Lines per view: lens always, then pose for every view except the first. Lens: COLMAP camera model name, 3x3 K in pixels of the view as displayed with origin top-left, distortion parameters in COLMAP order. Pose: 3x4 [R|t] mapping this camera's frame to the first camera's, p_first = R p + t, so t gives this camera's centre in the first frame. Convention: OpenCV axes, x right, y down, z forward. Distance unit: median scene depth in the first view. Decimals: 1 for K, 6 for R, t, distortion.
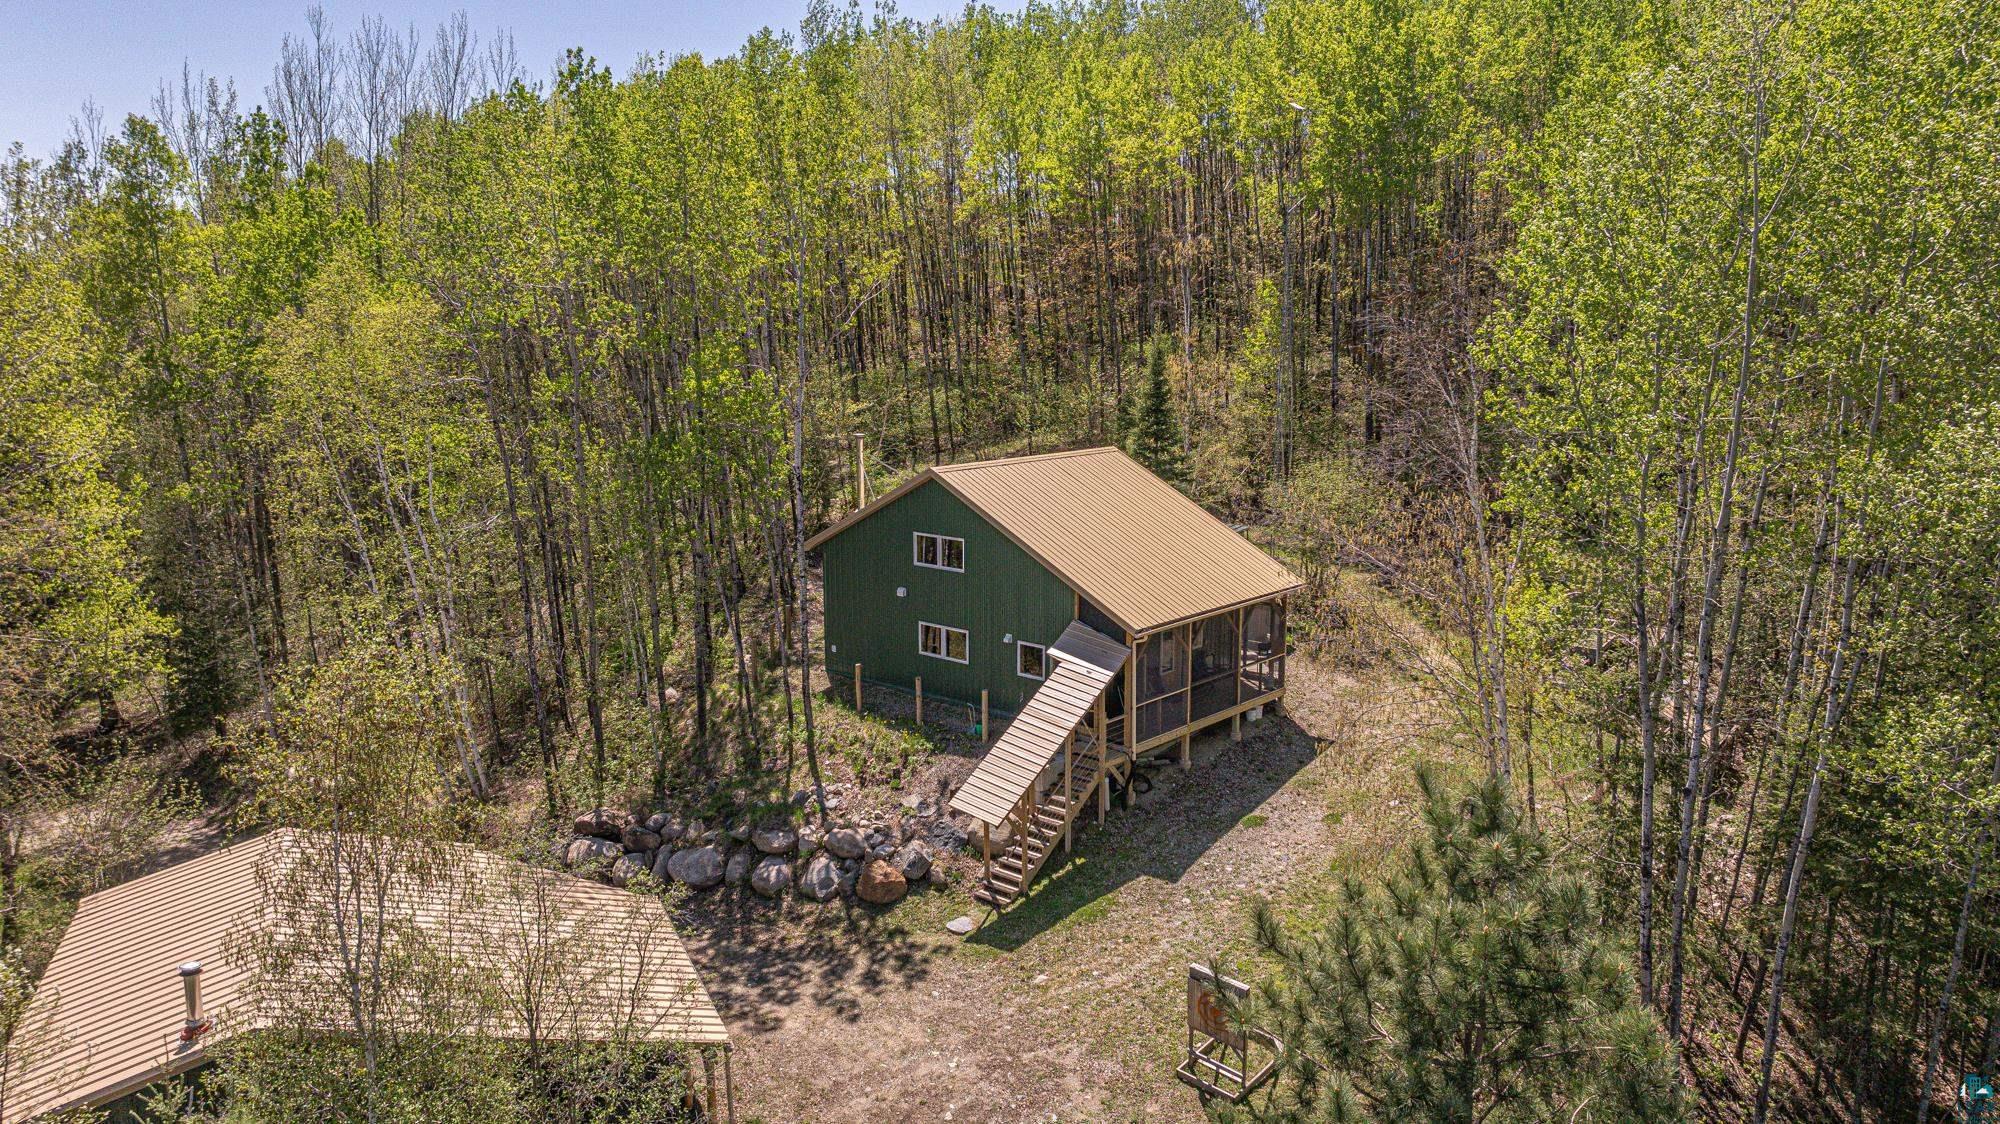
lens RADIAL K [[1411.9, 0, 1000.0], [0, 1411.9, 562.0], [0, 0, 1]] dist [-0.034874, 0.048114]
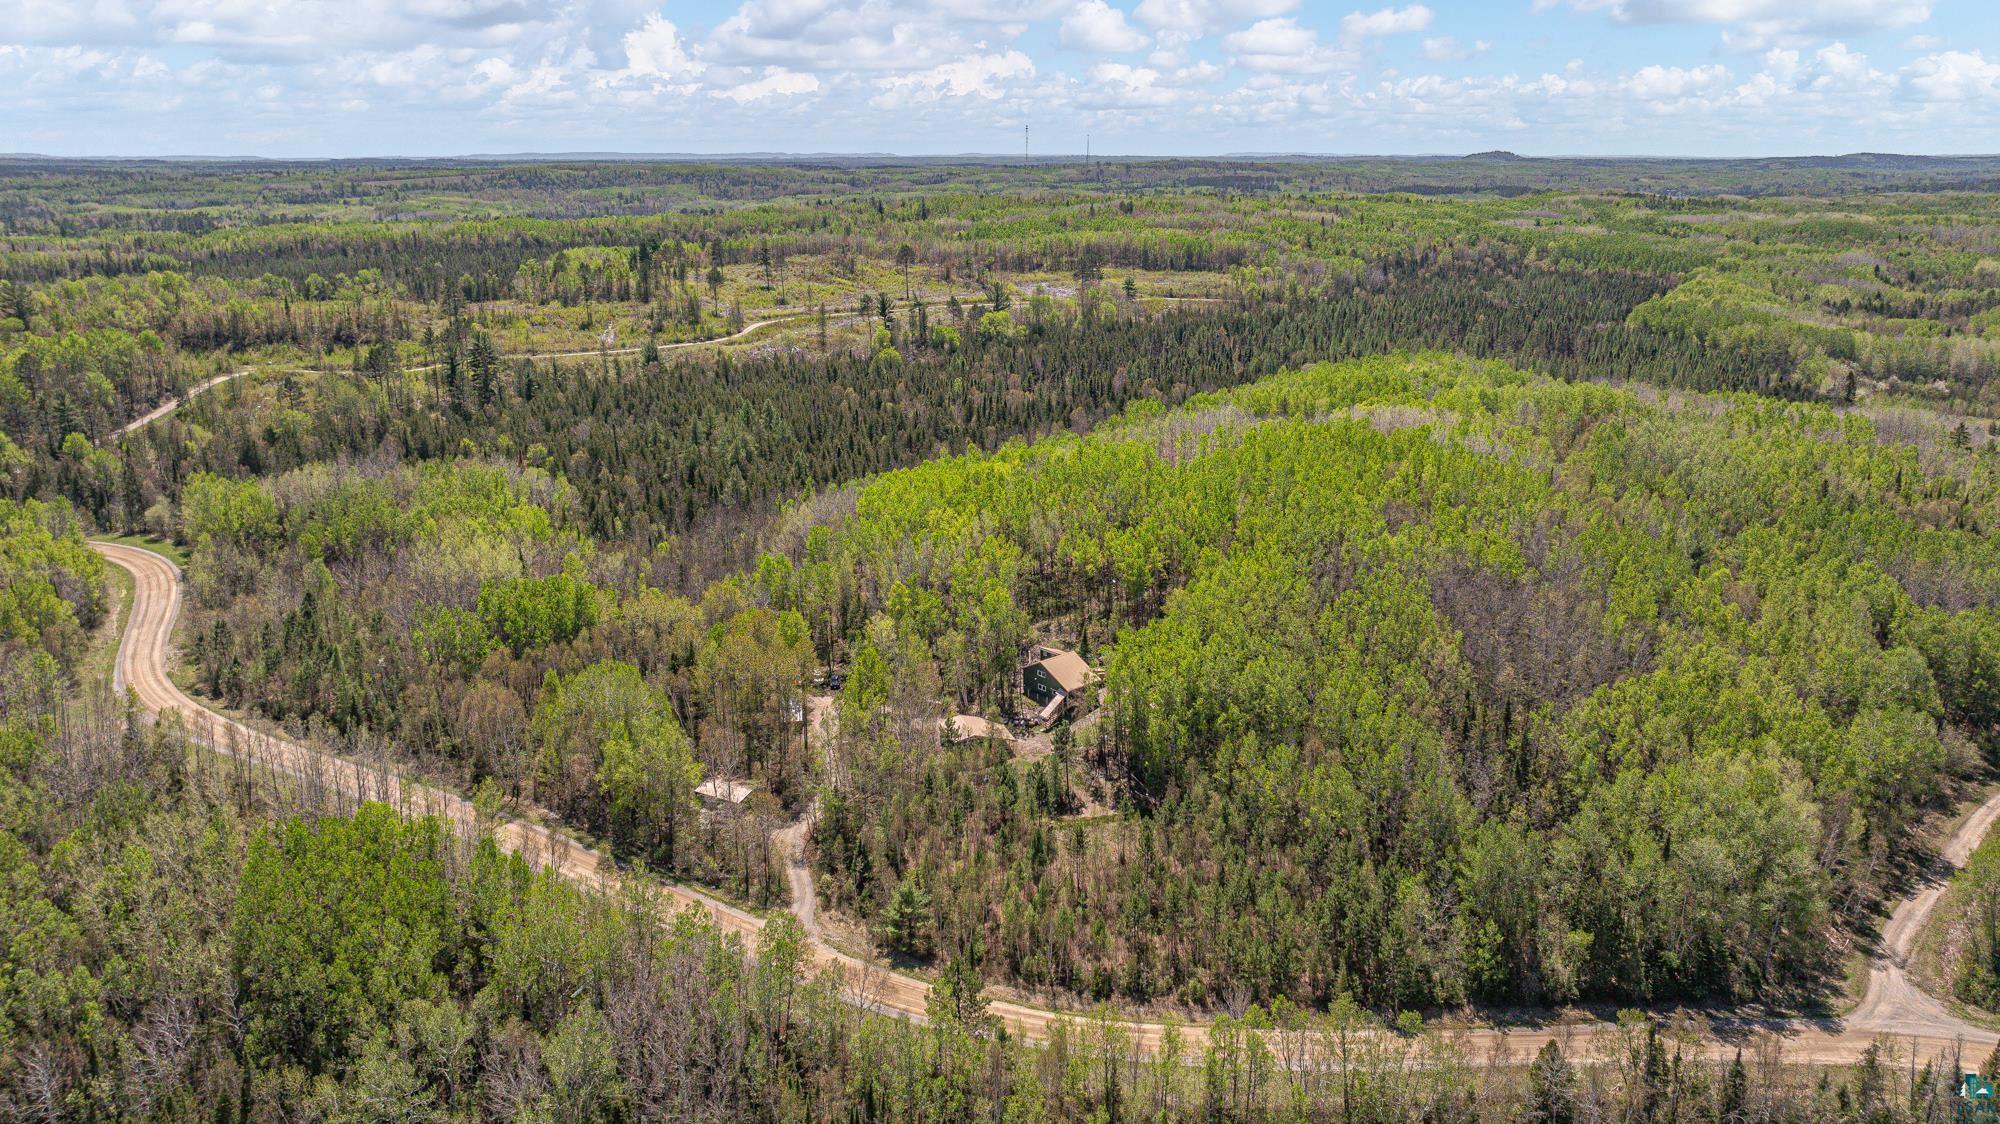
lens RADIAL K [[1411.6, 0, 1006.6], [0, 1411.6, 555.6], [0, 0, 1]] dist [-0.032721, 0.040440]
pose [[0.993652, 0.029579, -0.108543, 0.544972], [-0.017977, 0.994166, 0.106352, -1.385308], [0.111056, -0.103726, 0.988386, -6.020188]]
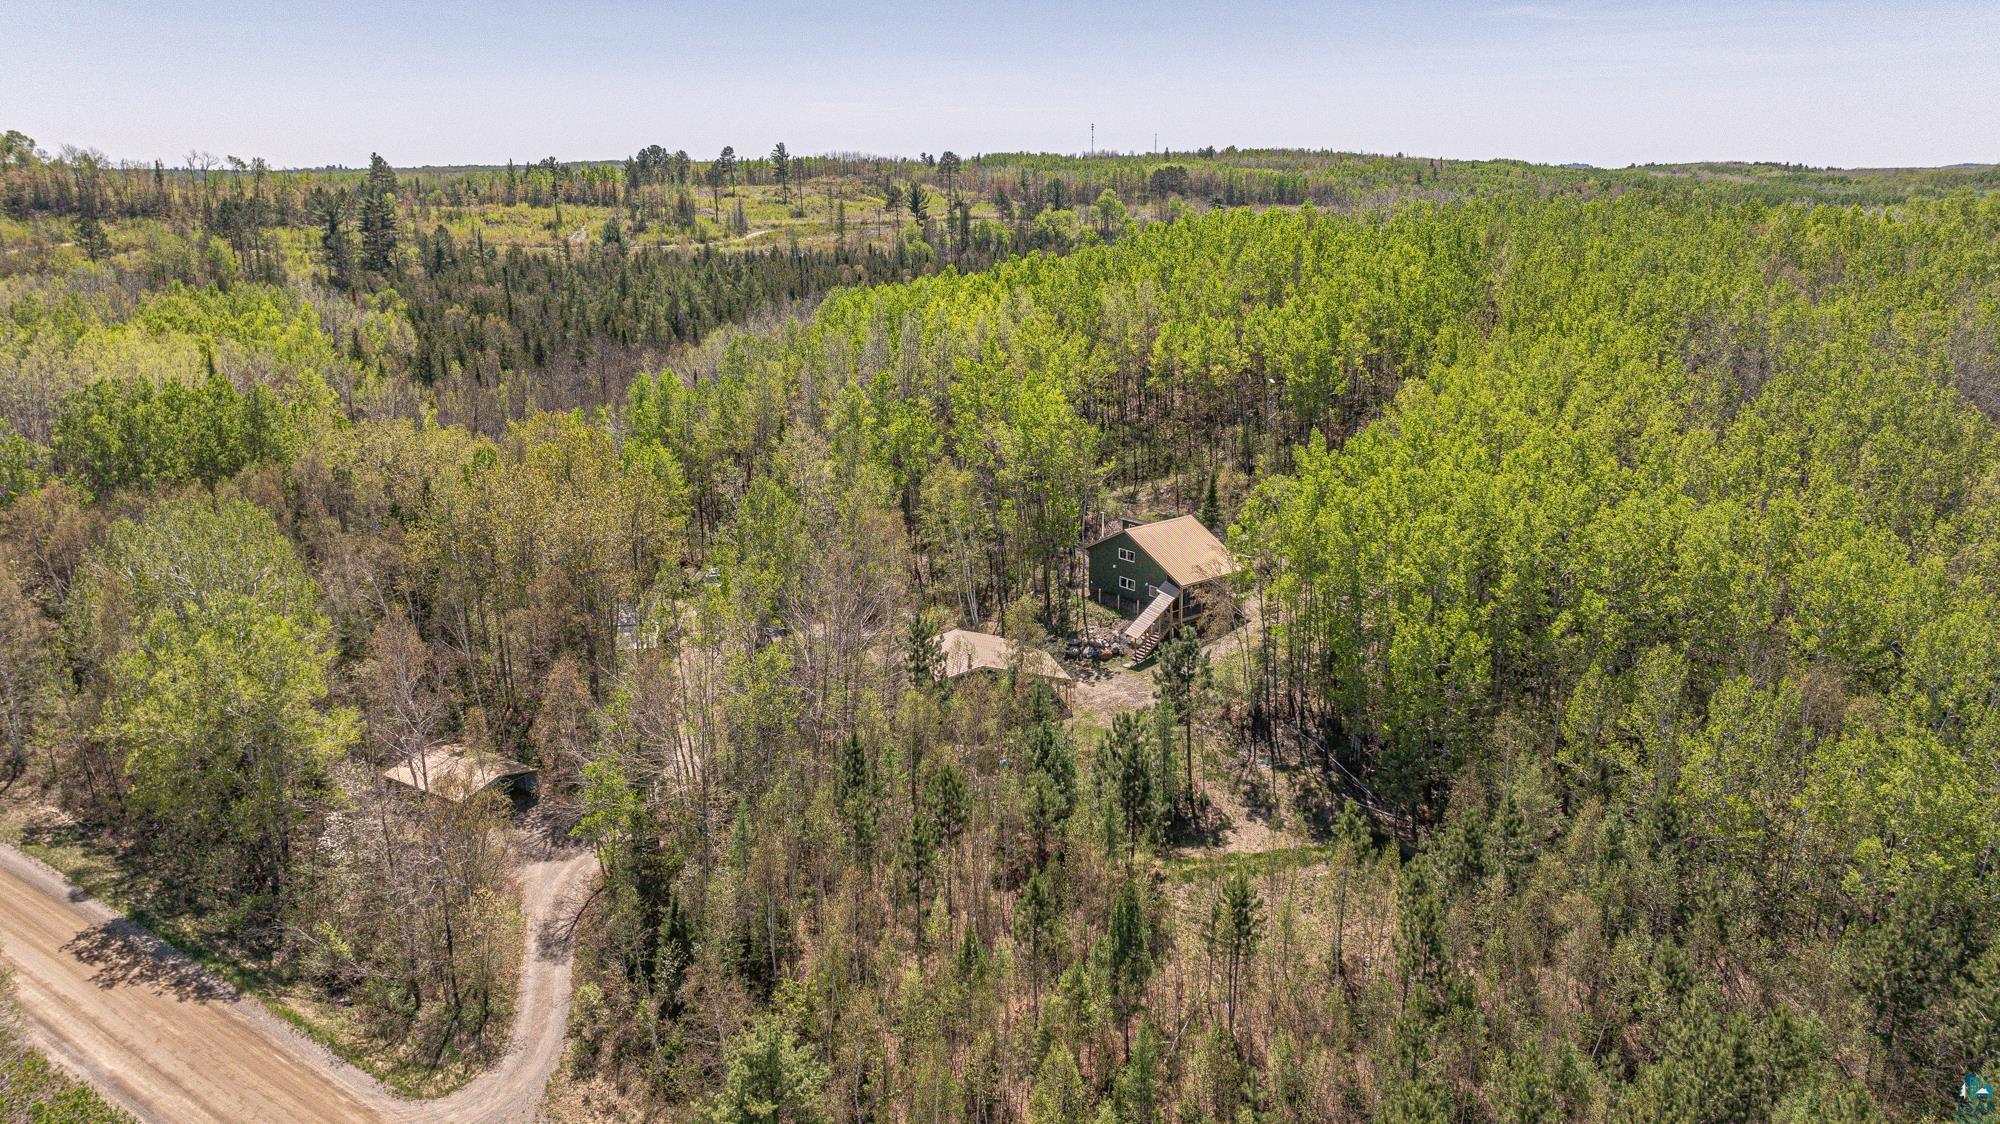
lens RADIAL K [[1411.9, 0, 1000.0], [0, 1411.9, 562.0], [0, 0, 1]] dist [-0.034874, 0.048114]
pose [[0.986991, 0.041527, -0.155323, 0.190728], [-0.026343, 0.994782, 0.098568, -0.335490], [0.158606, -0.093194, 0.982934, -2.439087]]
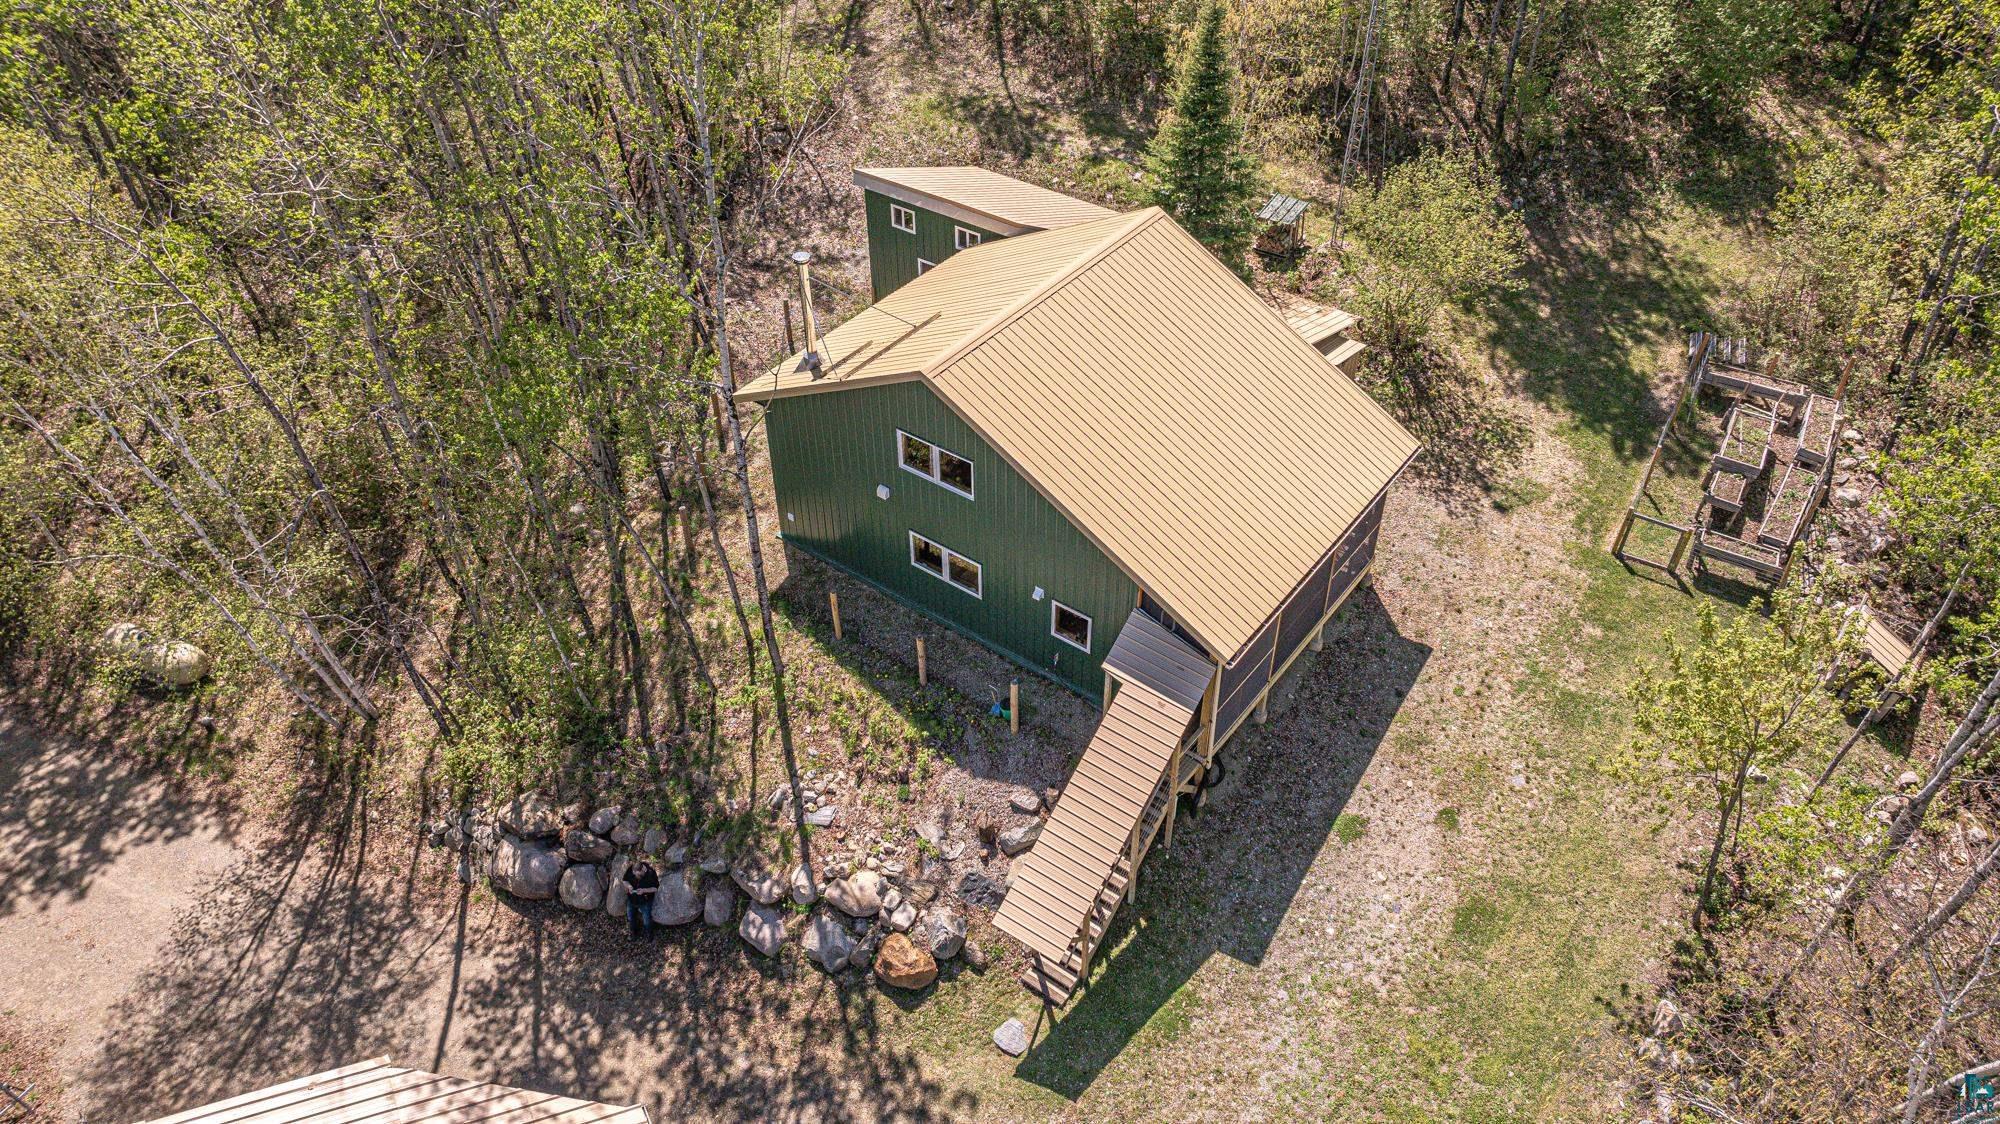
lens RADIAL K [[1411.6, 0, 1006.6], [0, 1411.6, 555.6], [0, 0, 1]] dist [-0.032721, 0.040440]
pose [[0.996527, -0.052979, 0.064246, -0.063387], [0.013573, 0.864533, 0.502393, -0.369524], [-0.082159, -0.499776, 0.862249, 0.401495]]
